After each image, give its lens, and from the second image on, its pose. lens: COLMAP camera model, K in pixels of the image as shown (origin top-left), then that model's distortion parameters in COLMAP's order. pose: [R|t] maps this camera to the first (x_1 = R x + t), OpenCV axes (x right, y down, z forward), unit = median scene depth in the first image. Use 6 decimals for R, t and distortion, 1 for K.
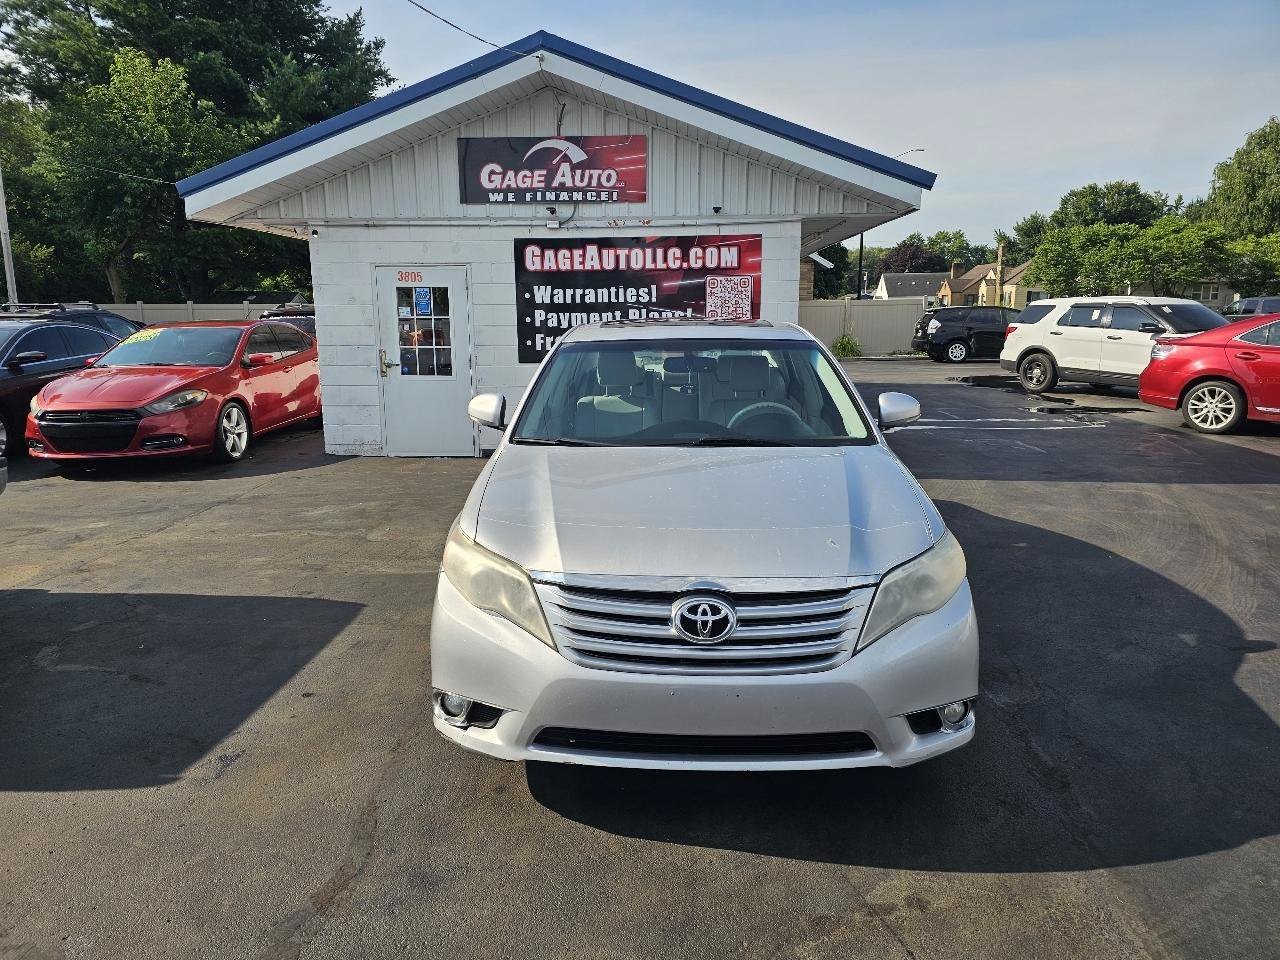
lens RADIAL K [[856.3, 0, 626.9], [0, 856.3, 475.8], [0, 0, 1]] dist [0.053858, -0.046130]
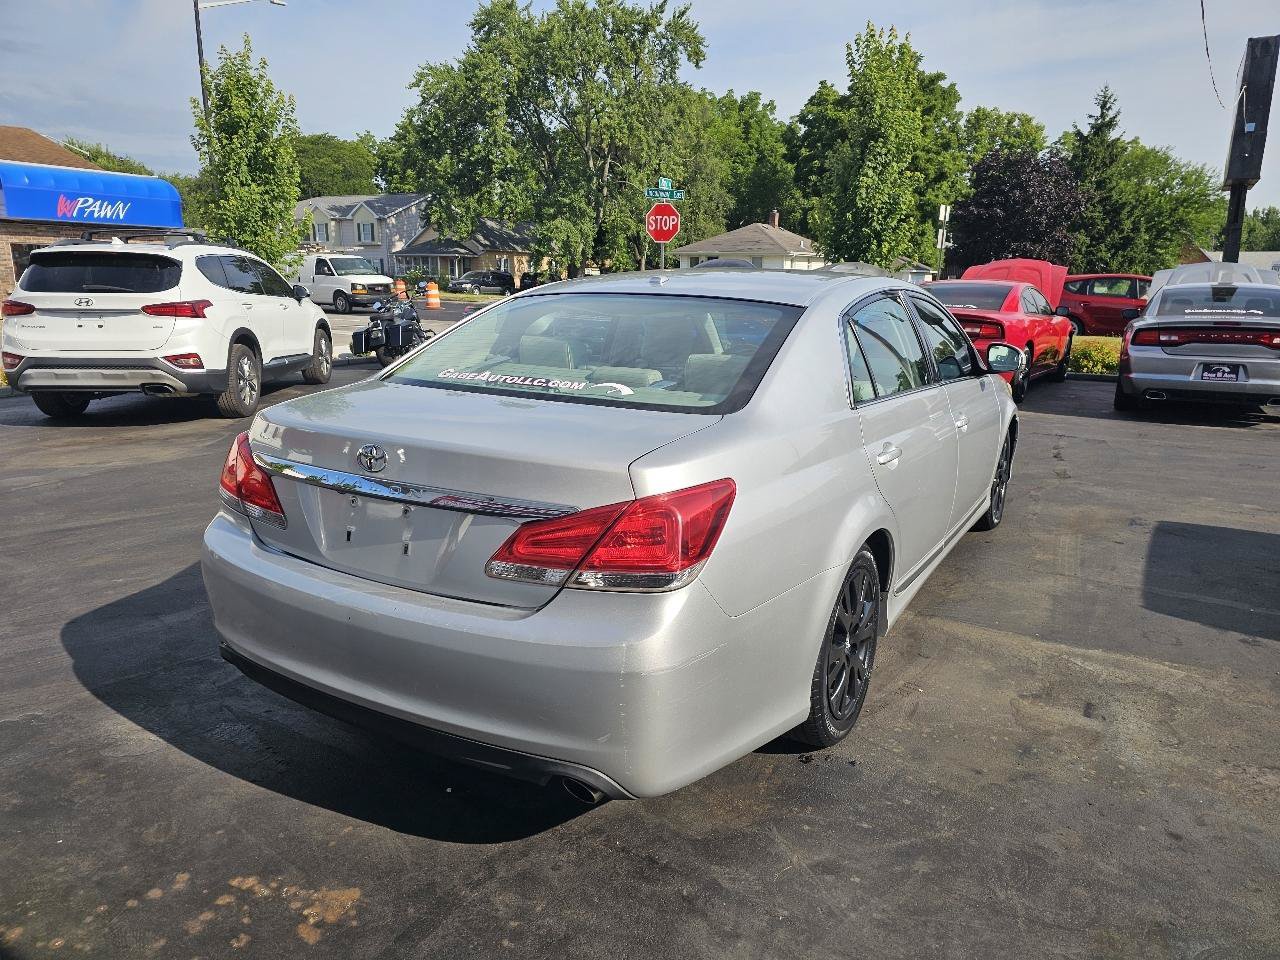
lens RADIAL K [[862.9, 0, 659.2], [0, 862.9, 482.8], [0, 0, 1]] dist [0.052611, -0.044524]
pose [[-0.885633, -0.115601, 0.449768, -0.135736], [0.076797, 0.918727, 0.387355, -0.182914], [-0.457993, 0.377595, -0.804776, 1.005599]]
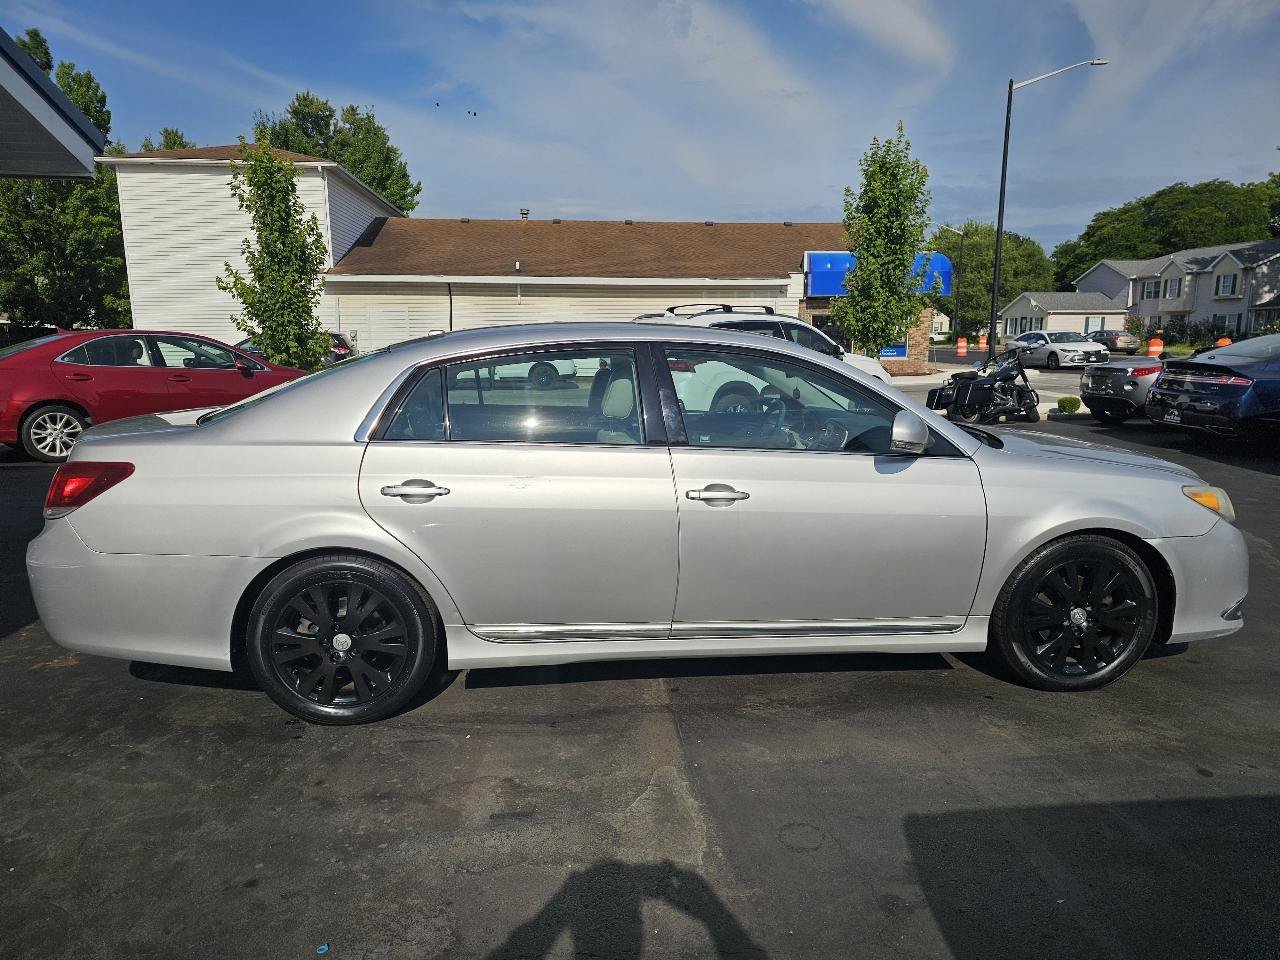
lens RADIAL K [[856.3, 0, 641.5], [0, 856.3, 505.9], [0, 0, 1]] dist [0.053858, -0.046130]
pose [[-0.137519, -0.190187, 0.972069, -0.427350], [0.190662, 0.957957, 0.214398, -0.108944], [-0.971976, 0.214820, -0.095476, 0.632288]]
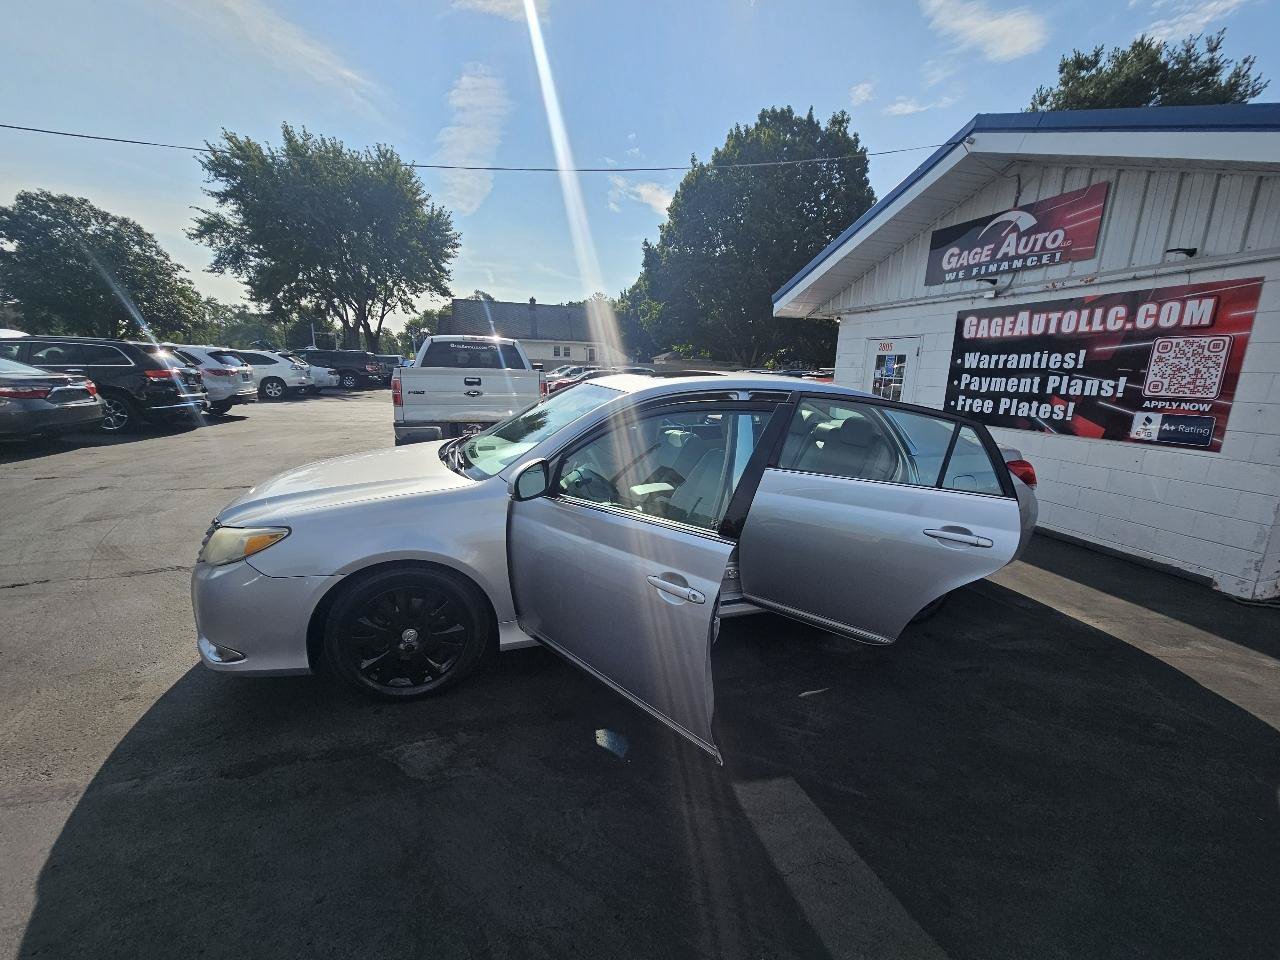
lens RADIAL K [[520.4, 0, 638.0], [0, 520.4, 479.8], [0, 0, 1]] dist [0.000862, -0.001221]
pose [[0.339356, 0.214174, -0.915951, 0.404933], [-0.209929, 0.966420, 0.148197, -0.074681], [0.916934, 0.141993, 0.372922, 0.393022]]
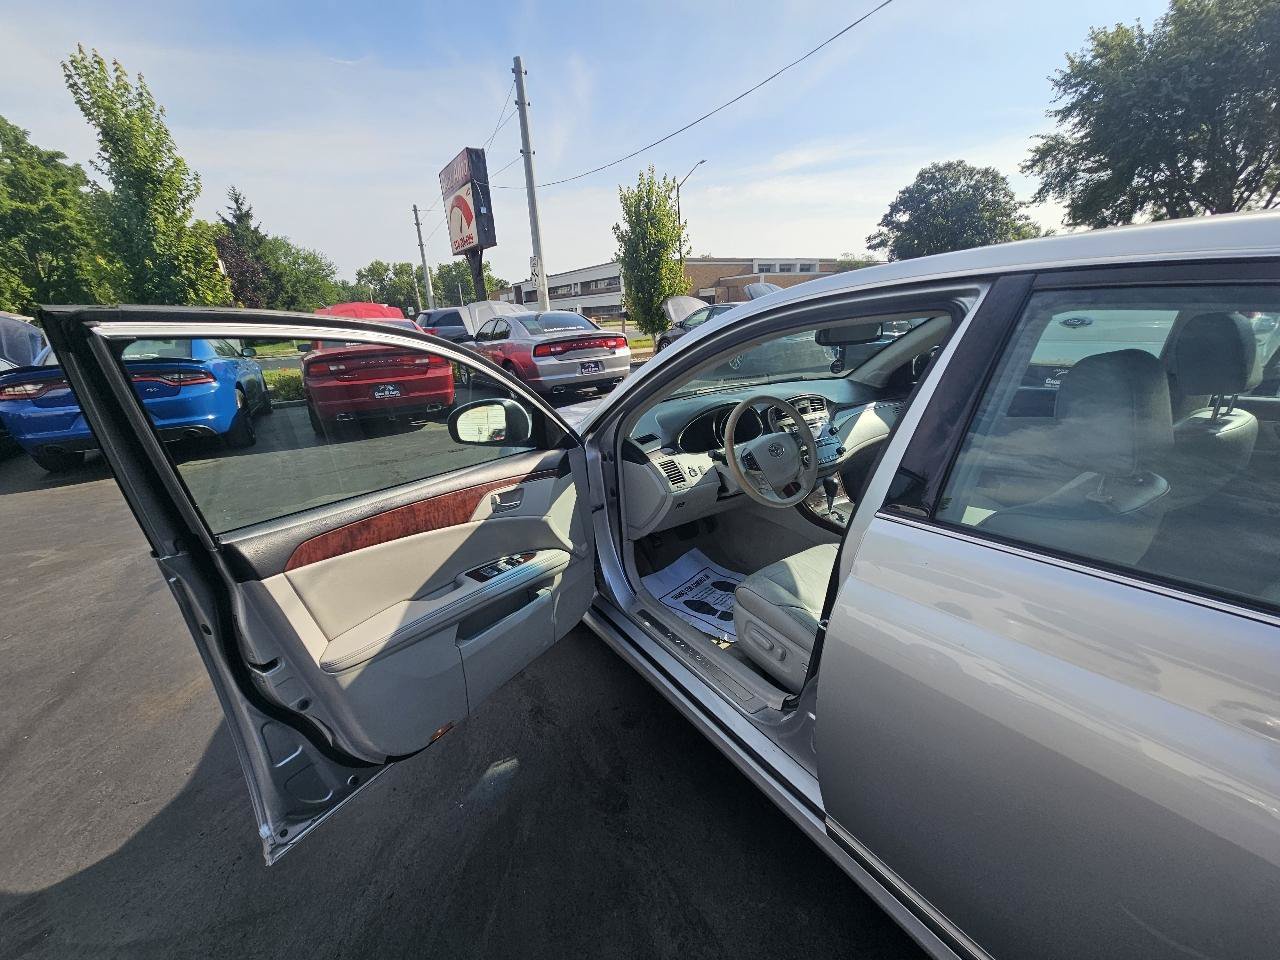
lens RADIAL K [[517.4, 0, 640.4], [0, 517.4, 480.9], [0, 0, 1]] dist [0.001568, -0.001930]
pose [[-0.818393, 0.222445, -0.529860, 0.233107], [-0.055345, 0.887246, 0.457964, -0.102322], [0.571988, 0.404119, -0.713804, 0.613919]]
